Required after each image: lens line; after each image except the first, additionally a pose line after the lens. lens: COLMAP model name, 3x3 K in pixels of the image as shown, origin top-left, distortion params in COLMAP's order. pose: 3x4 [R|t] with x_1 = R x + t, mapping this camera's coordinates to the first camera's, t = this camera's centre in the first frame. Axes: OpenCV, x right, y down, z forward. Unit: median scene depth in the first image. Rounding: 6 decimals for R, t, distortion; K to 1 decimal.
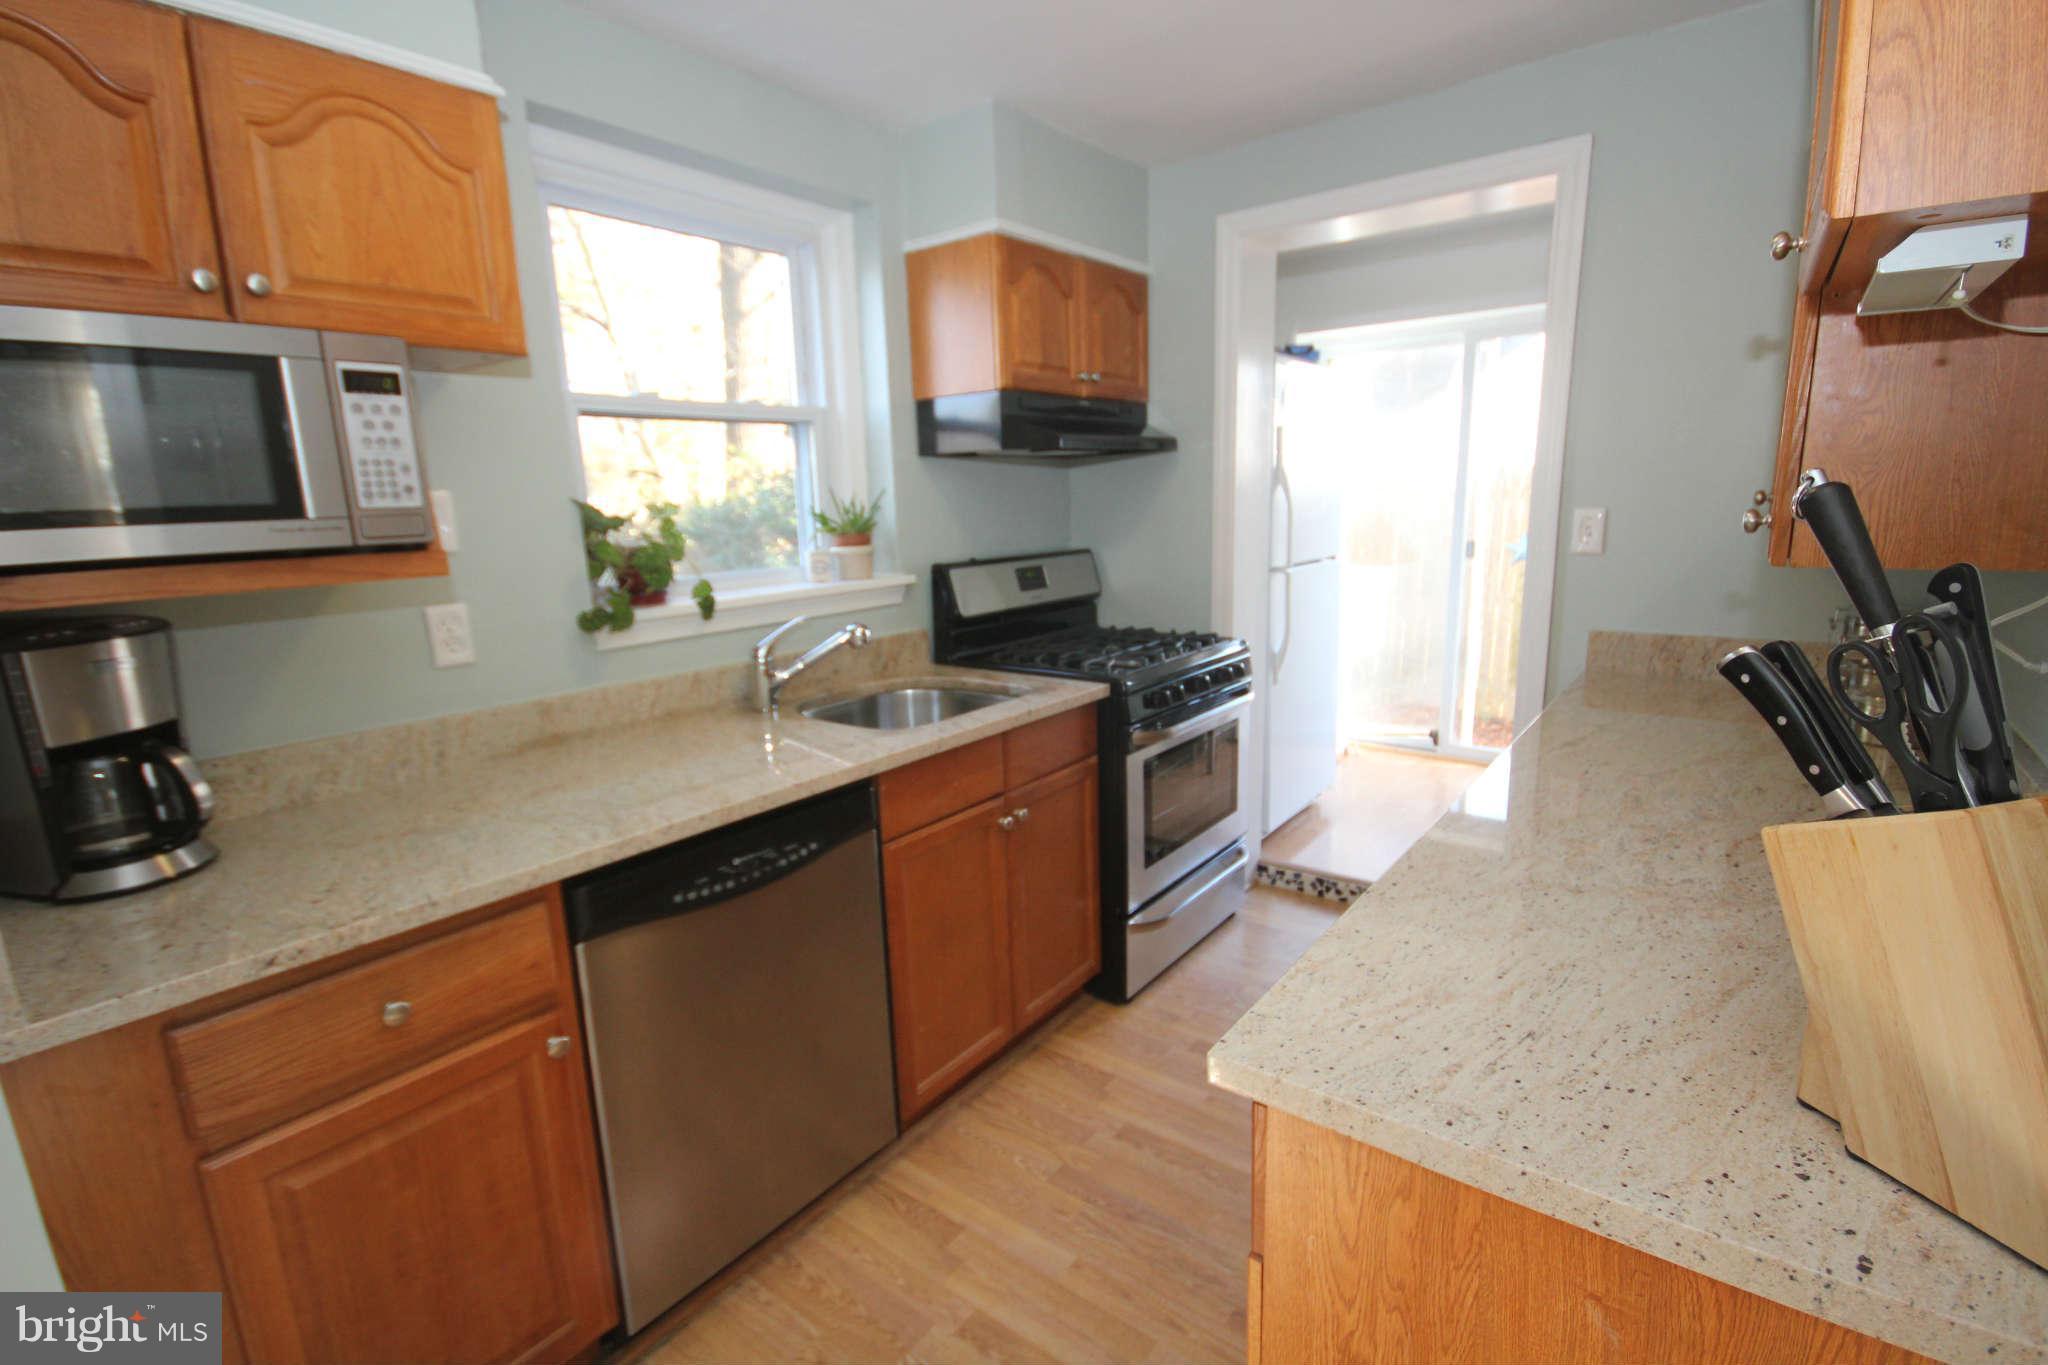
lens RADIAL K [[943.4, 0, 1031.3], [0, 943.4, 687.2], [0, 0, 1]] dist [0.001028, -0.003461]
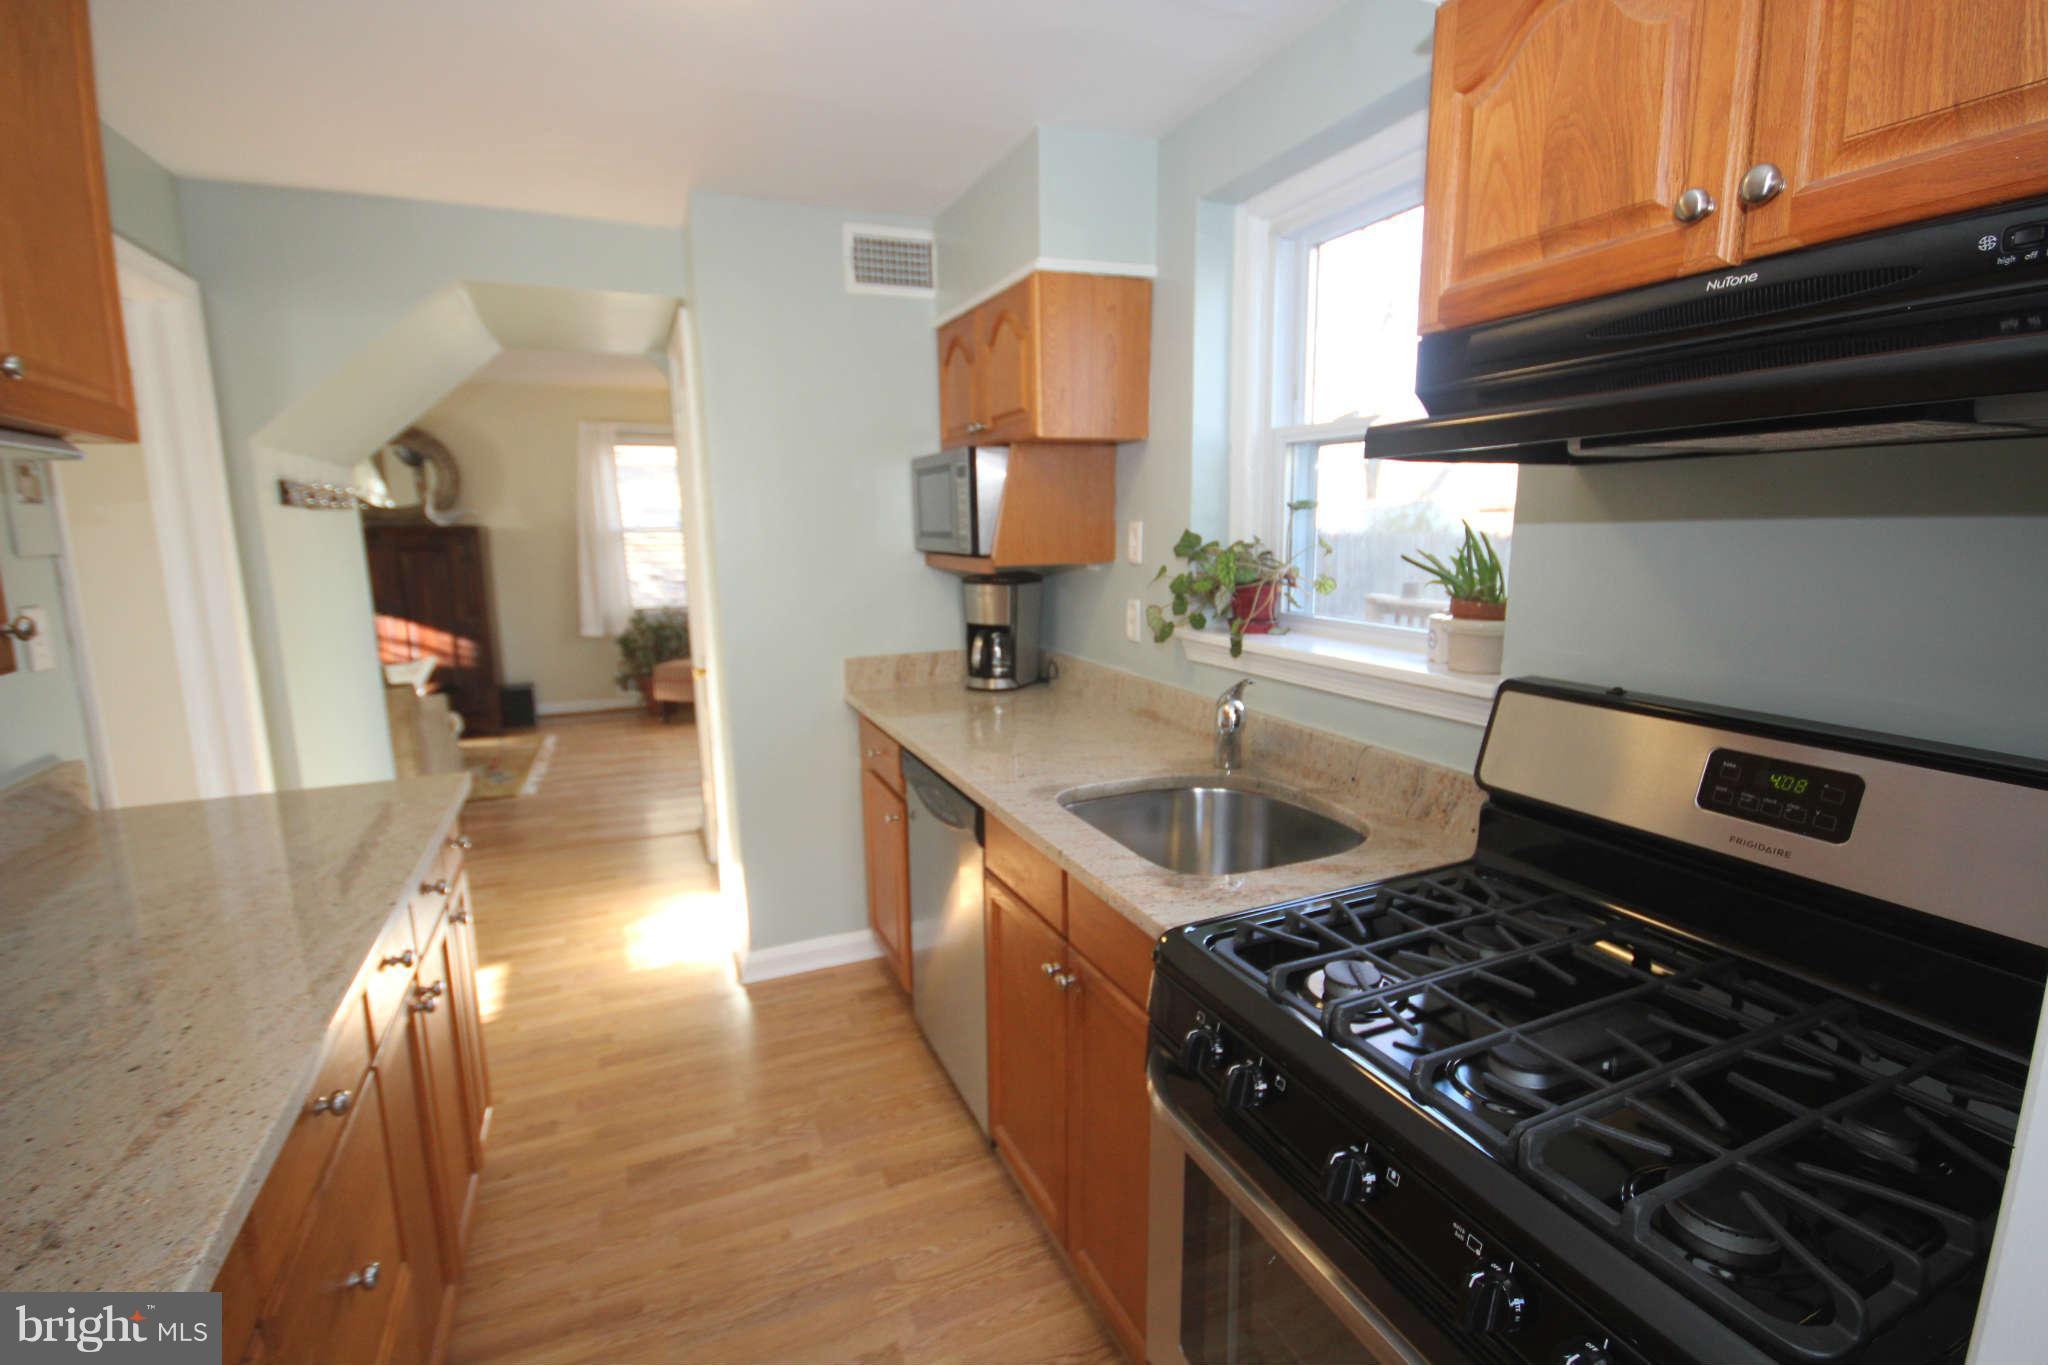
lens RADIAL K [[943.4, 0, 1031.3], [0, 943.4, 687.2], [0, 0, 1]] dist [0.001028, -0.003461]
pose [[-0.478956, 0.196264, -0.855618, 0.570827], [-0.143735, 0.943998, 0.296997, -0.290527], [0.865992, 0.265231, -0.423924, 1.199869]]
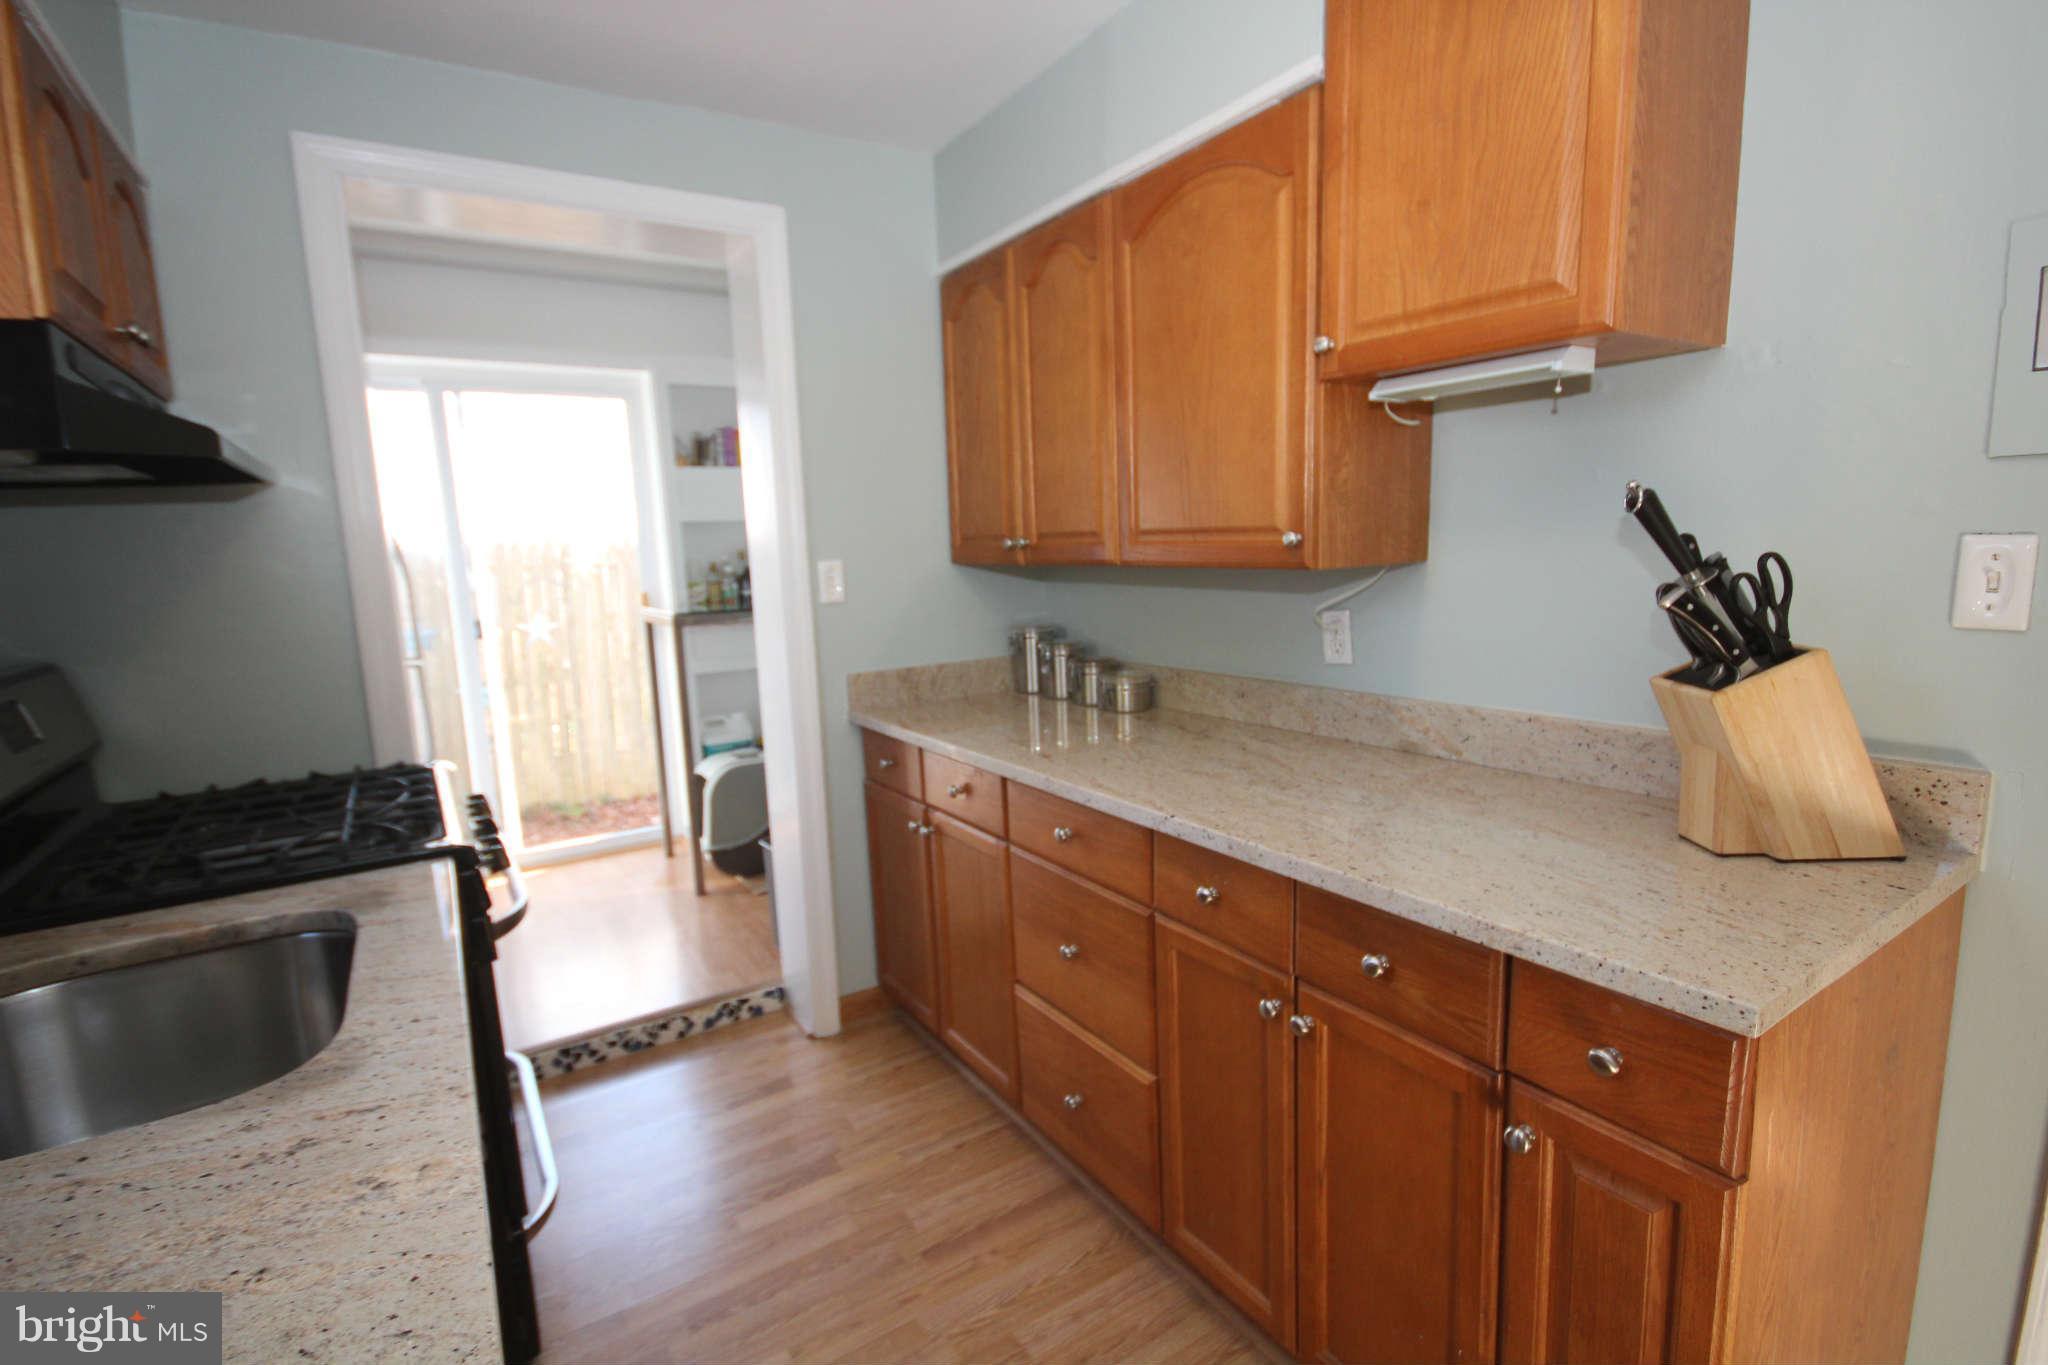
lens RADIAL K [[943.4, 0, 1031.3], [0, 943.4, 687.2], [0, 0, 1]] dist [0.001028, -0.003461]
pose [[0.328525, -0.130162, 0.935483, -0.354998], [0.217235, 0.974318, 0.059277, -0.067380], [-0.919174, 0.183746, 0.348364, 0.469169]]
